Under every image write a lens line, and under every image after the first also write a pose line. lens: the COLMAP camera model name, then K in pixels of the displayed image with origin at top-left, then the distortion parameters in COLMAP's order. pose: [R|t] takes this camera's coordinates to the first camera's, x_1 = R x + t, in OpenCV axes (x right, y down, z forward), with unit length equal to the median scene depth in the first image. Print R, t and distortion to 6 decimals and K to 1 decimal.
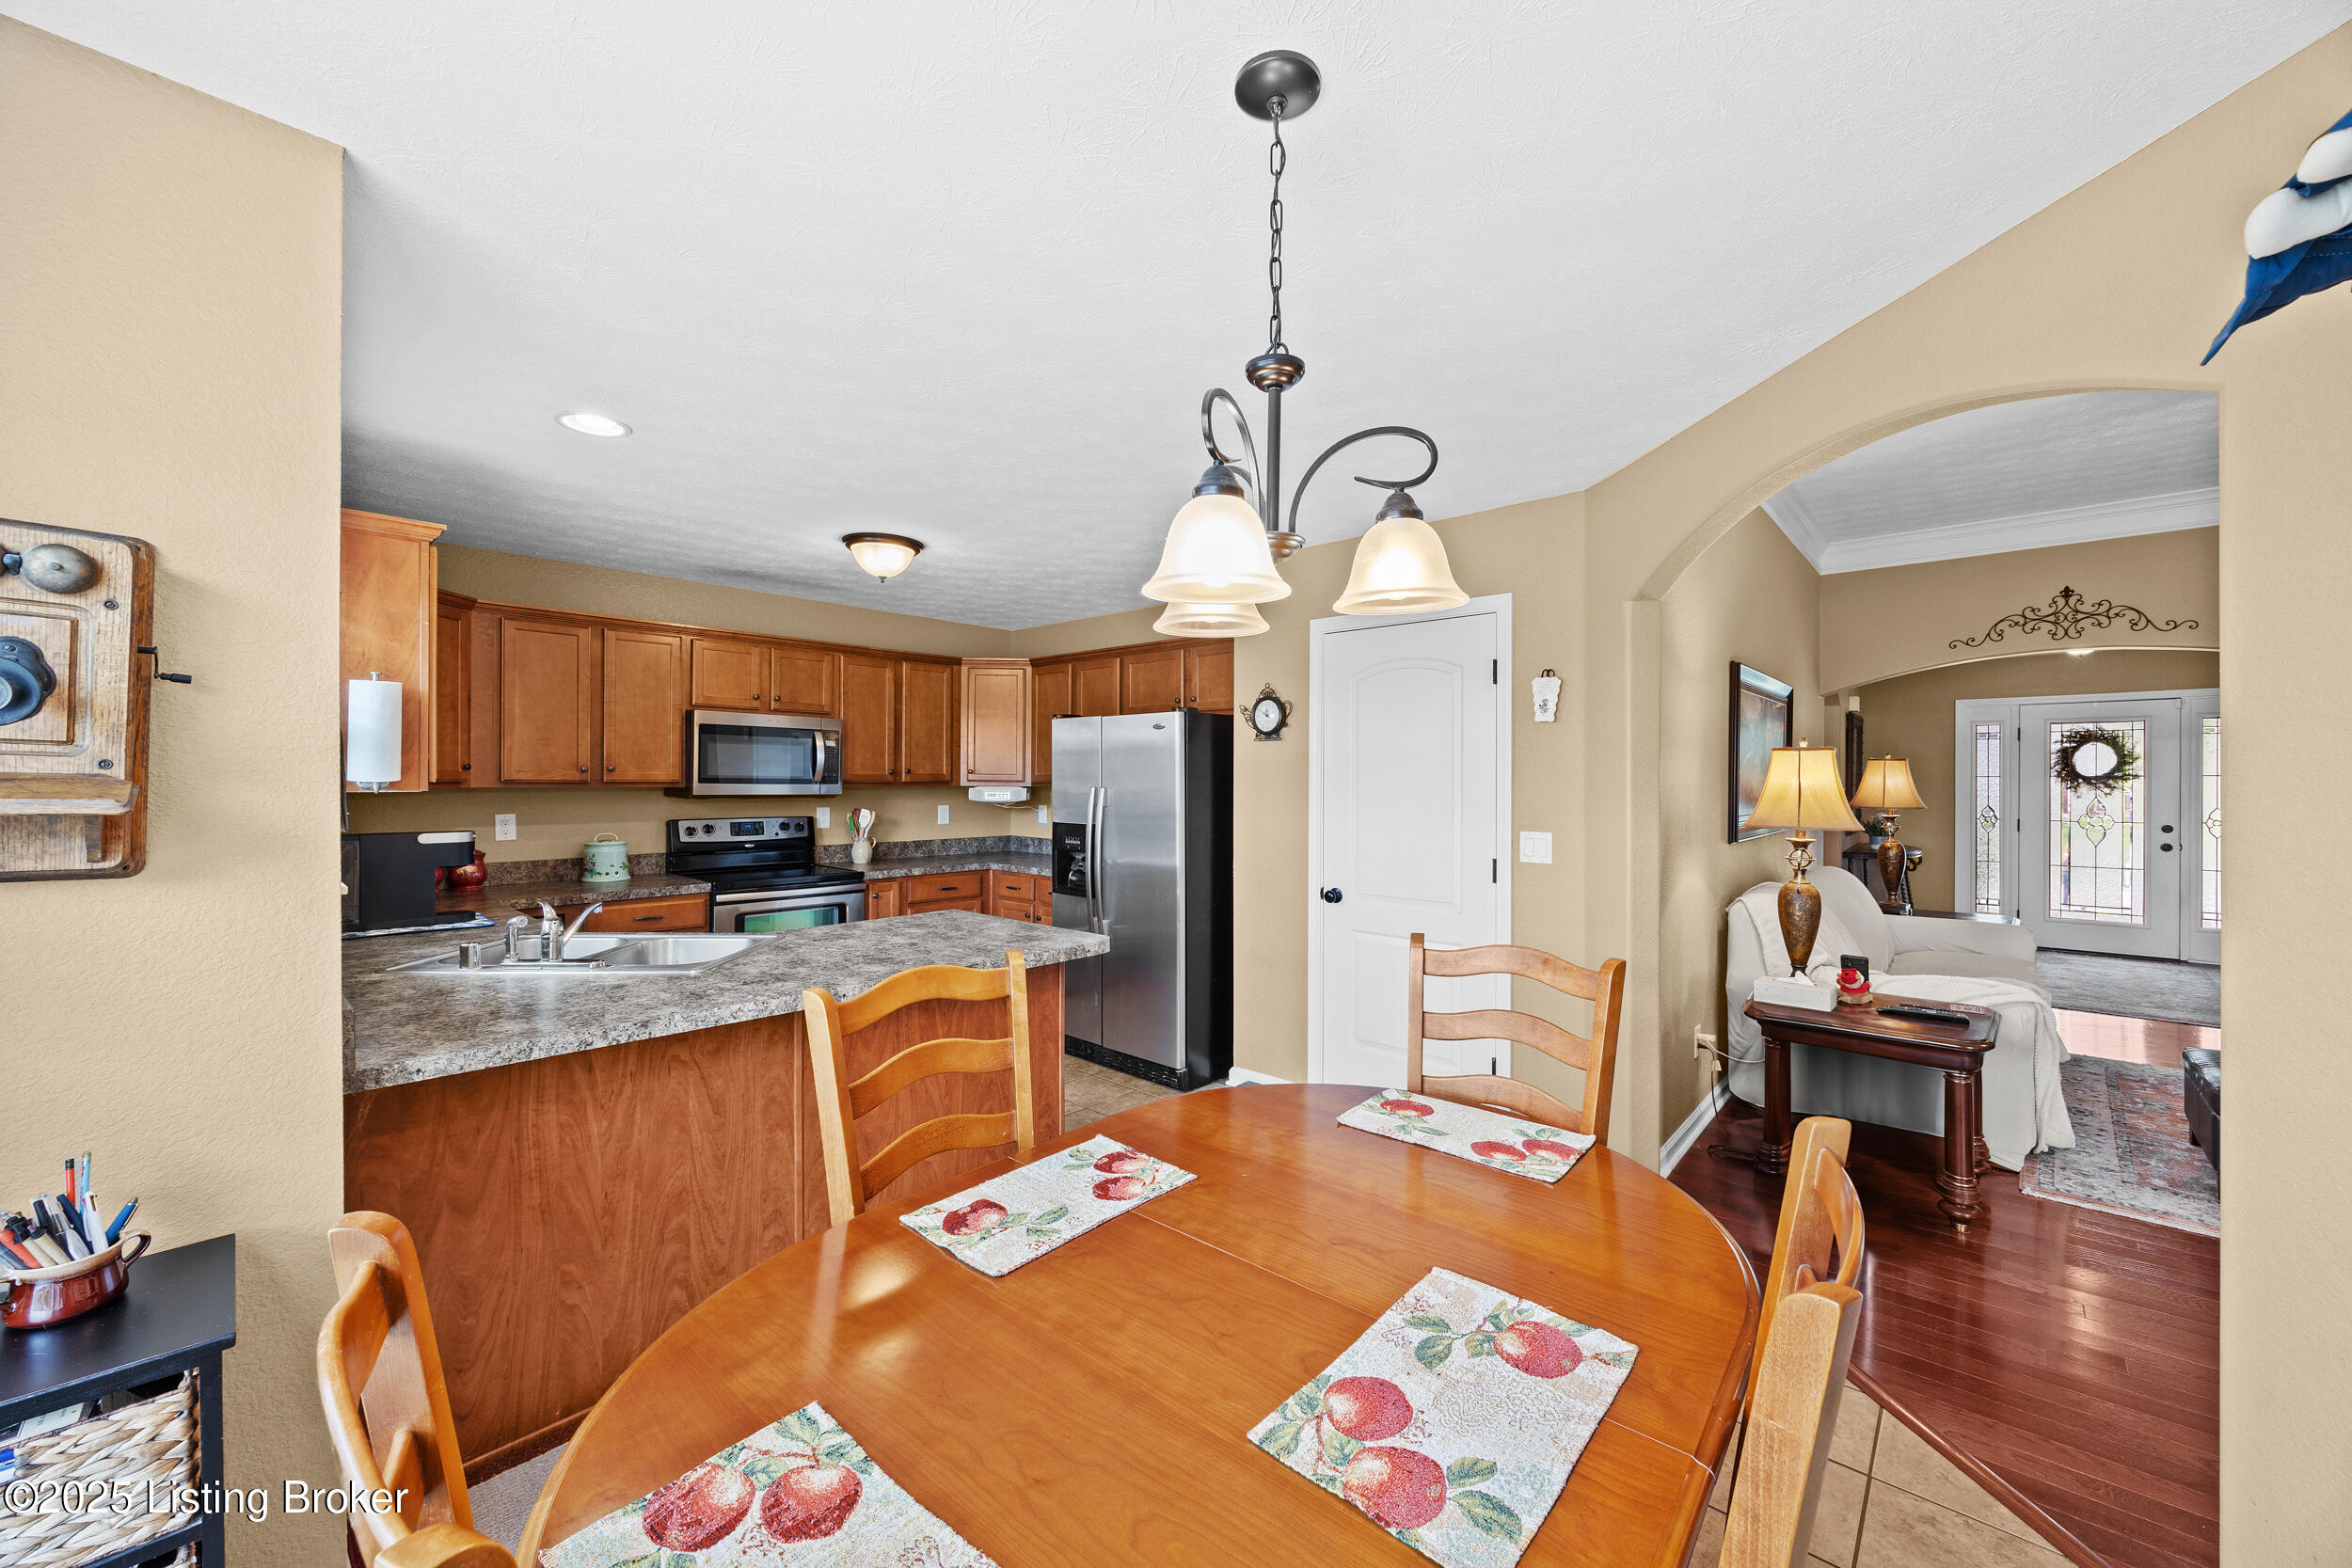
lens RADIAL K [[896.3, 0, 1178.1], [0, 896.3, 773.9], [0, 0, 1]] dist [-0.005834, -0.000255]
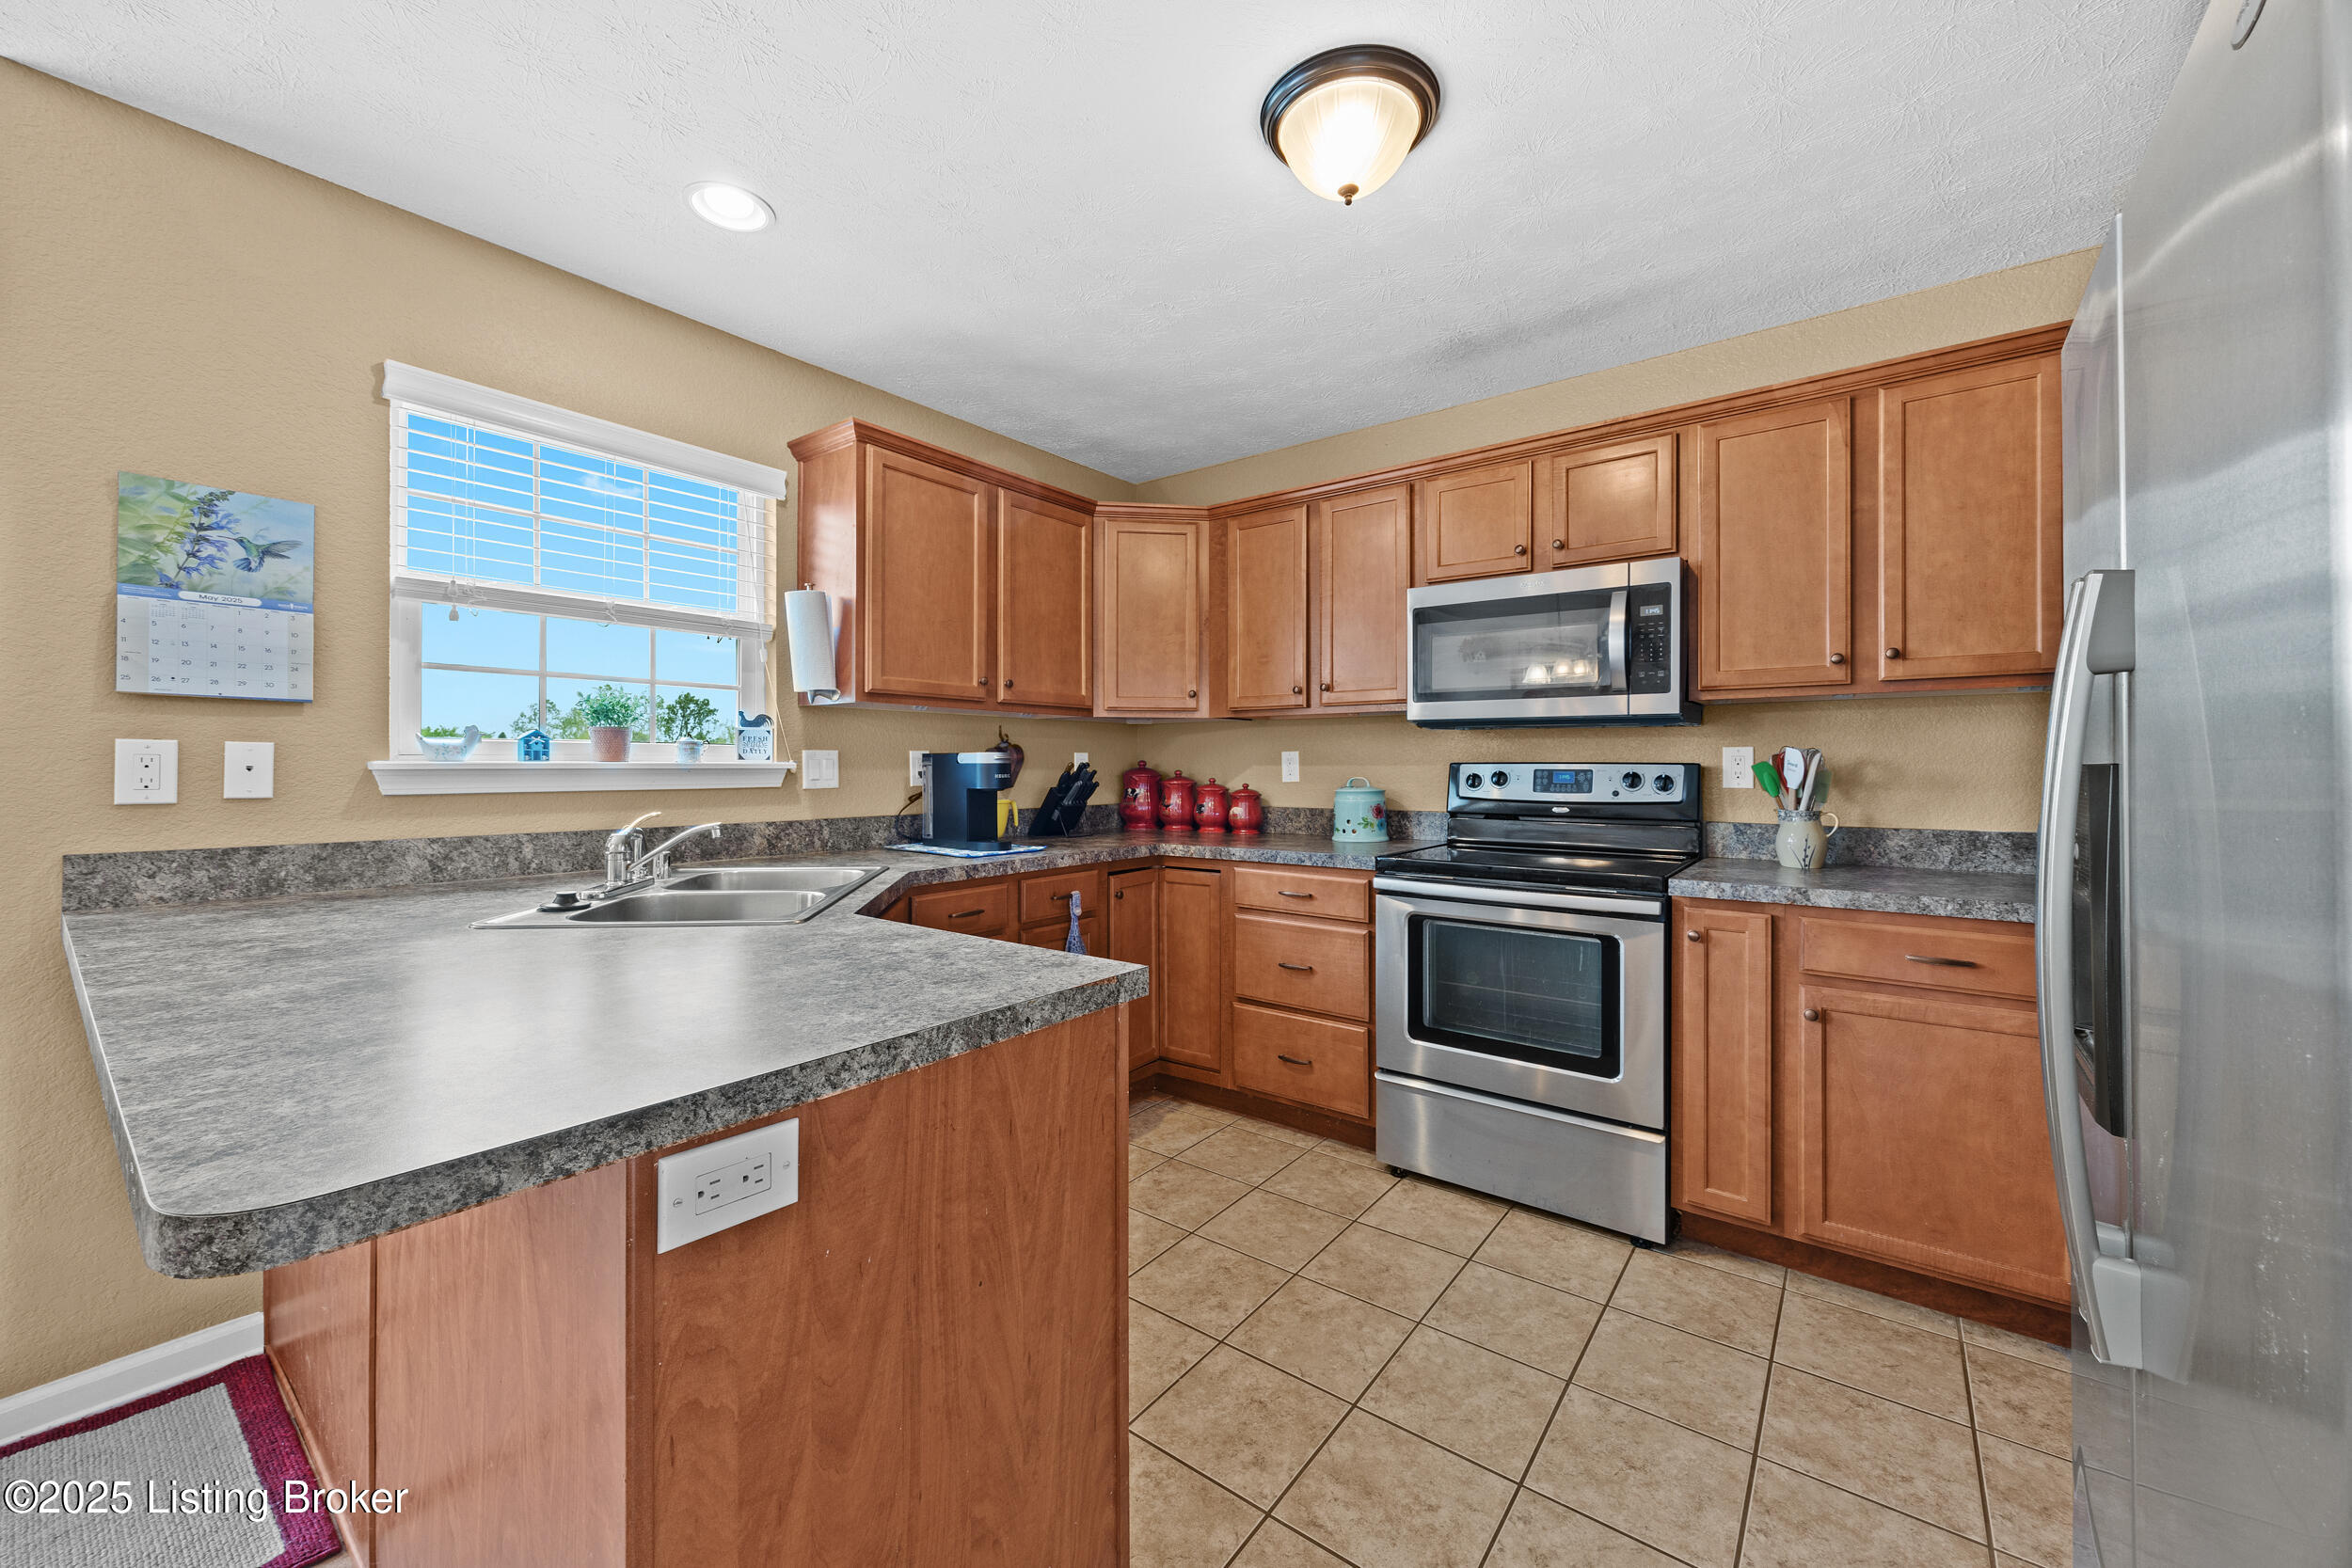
lens RADIAL K [[896.3, 0, 1181.4], [0, 896.3, 764.8], [0, 0, 1]] dist [-0.005834, -0.000255]
pose [[0.080088, -0.005089, -0.996775, 0.085514], [0.006559, 0.999968, -0.004578, 0.053790], [0.996766, -0.006171, 0.080119, 0.732460]]
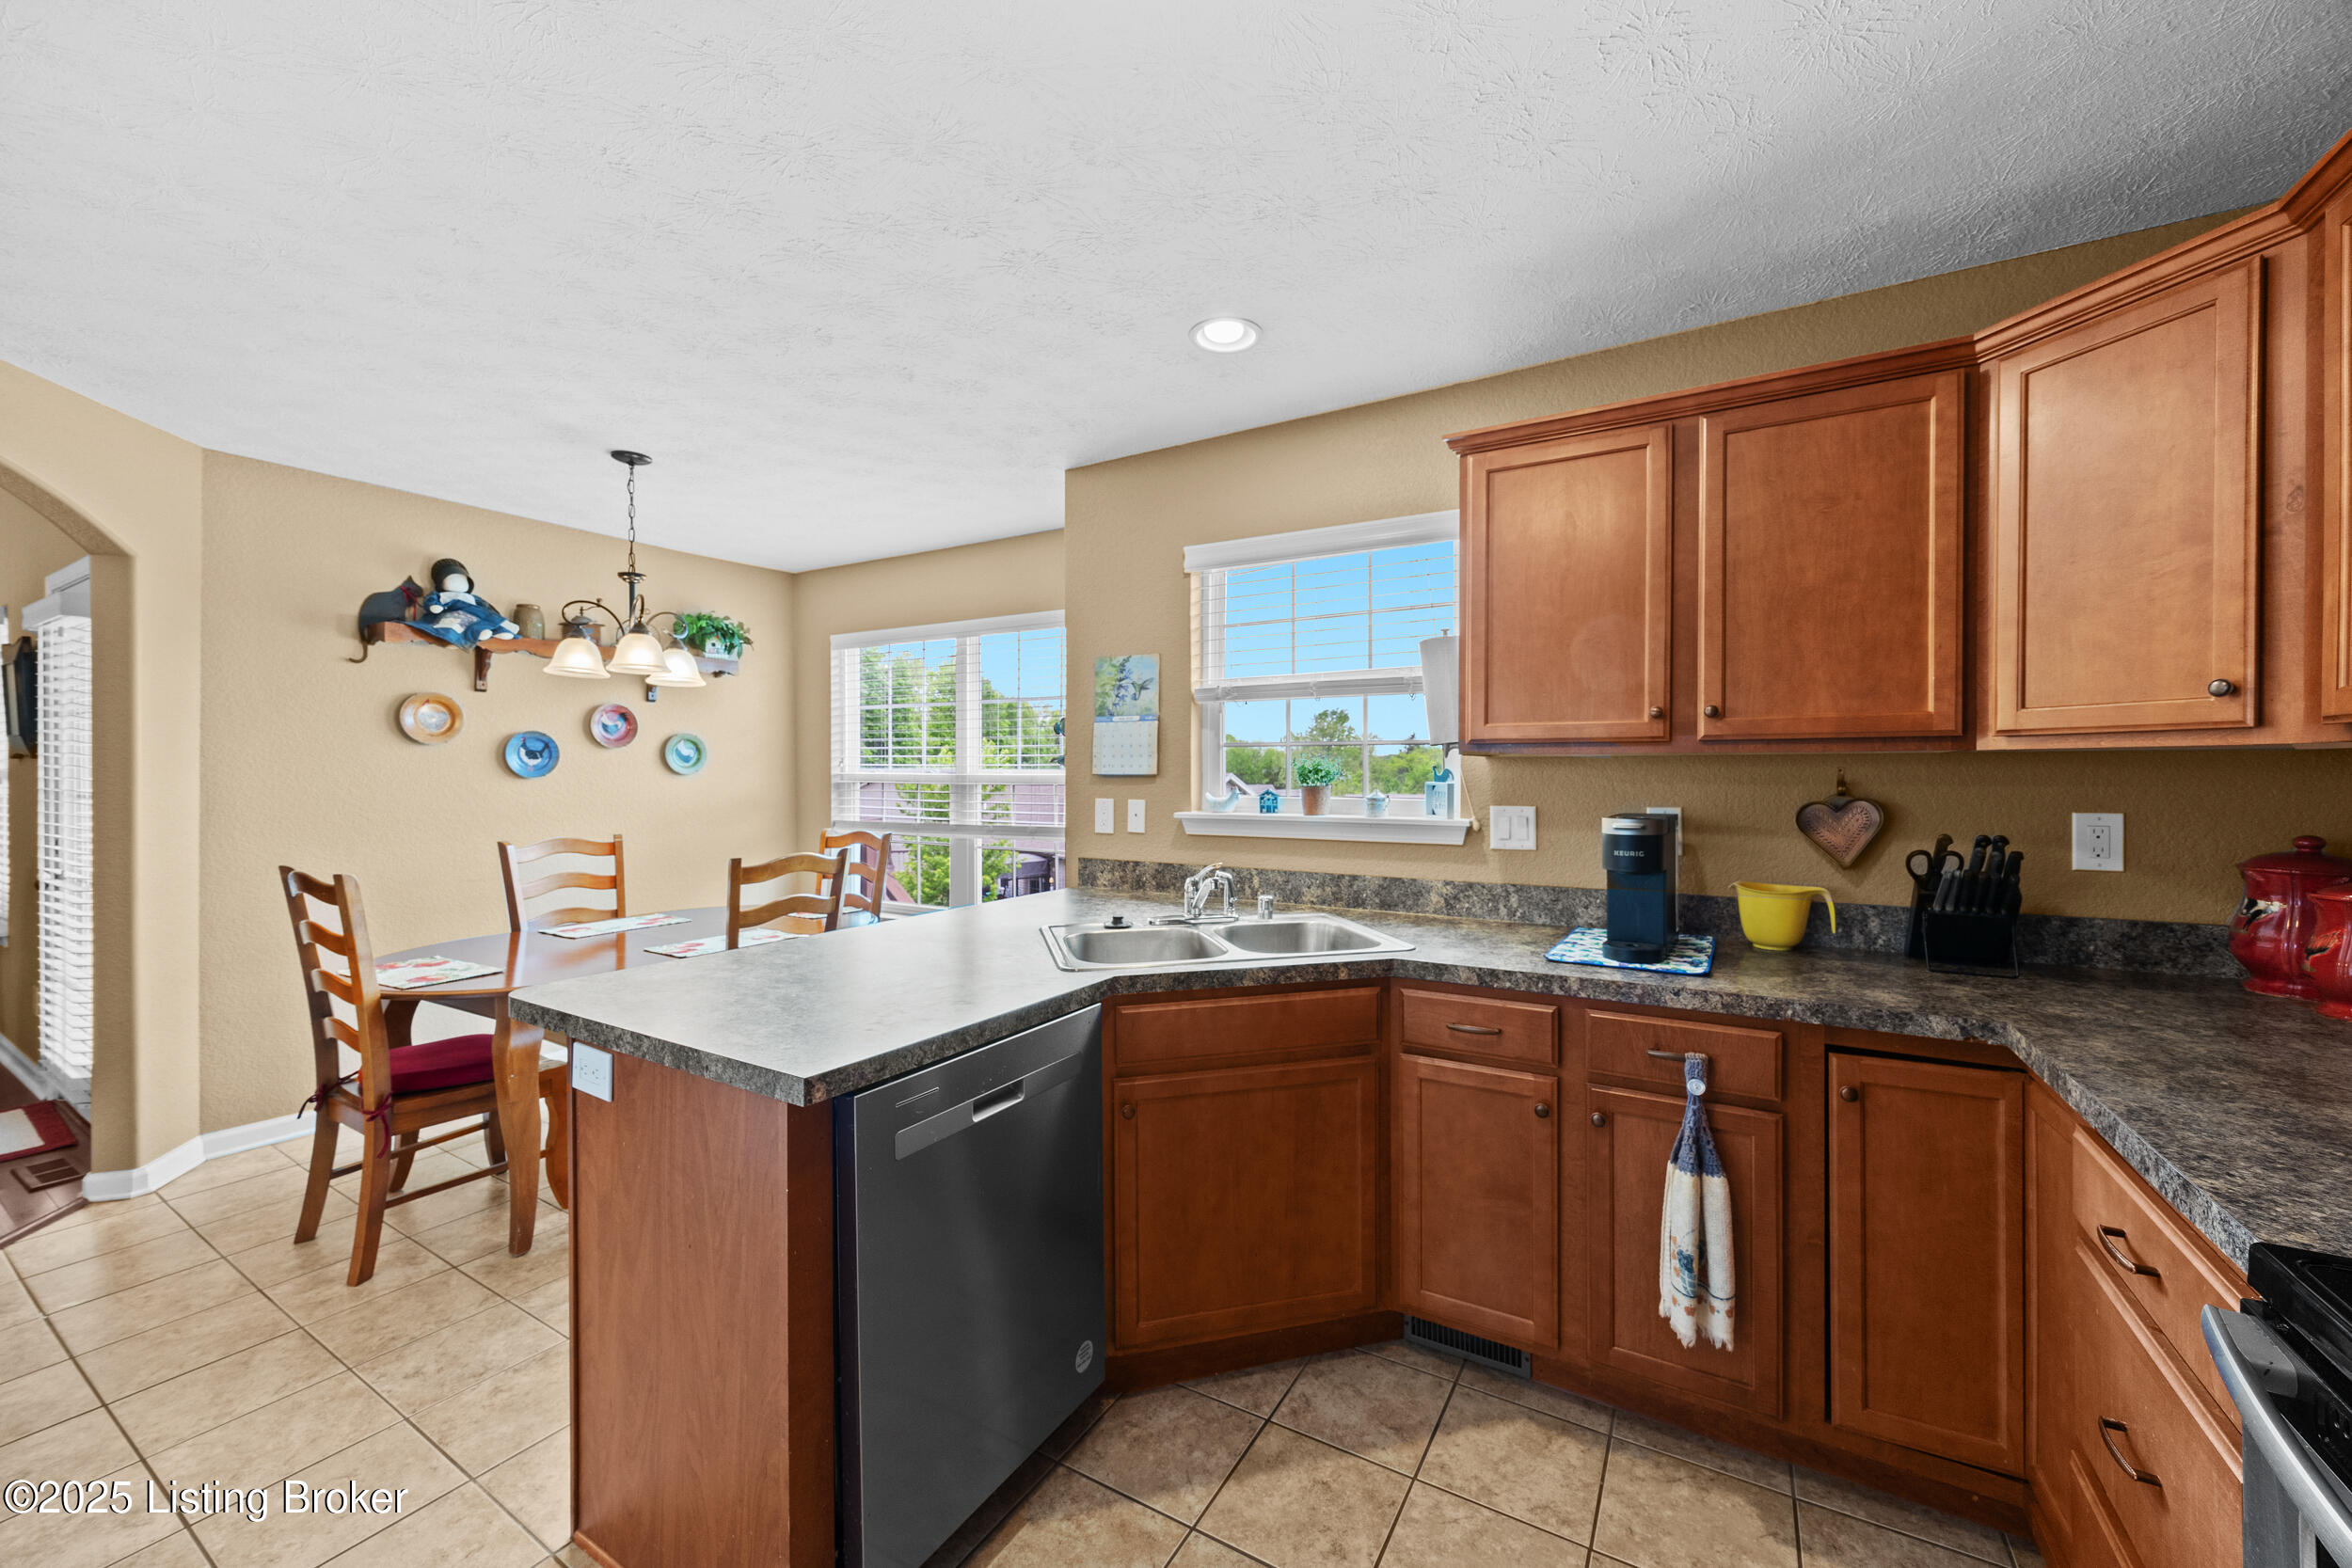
lens RADIAL K [[896.3, 0, 1191.6], [0, 896.3, 776.3], [0, 0, 1]] dist [-0.005834, -0.000255]
pose [[-0.981117, -0.004031, -0.193372, -0.243442], [-0.002995, 0.999980, -0.005647, 0.025487], [0.193391, -0.004961, -0.981109, 1.023380]]
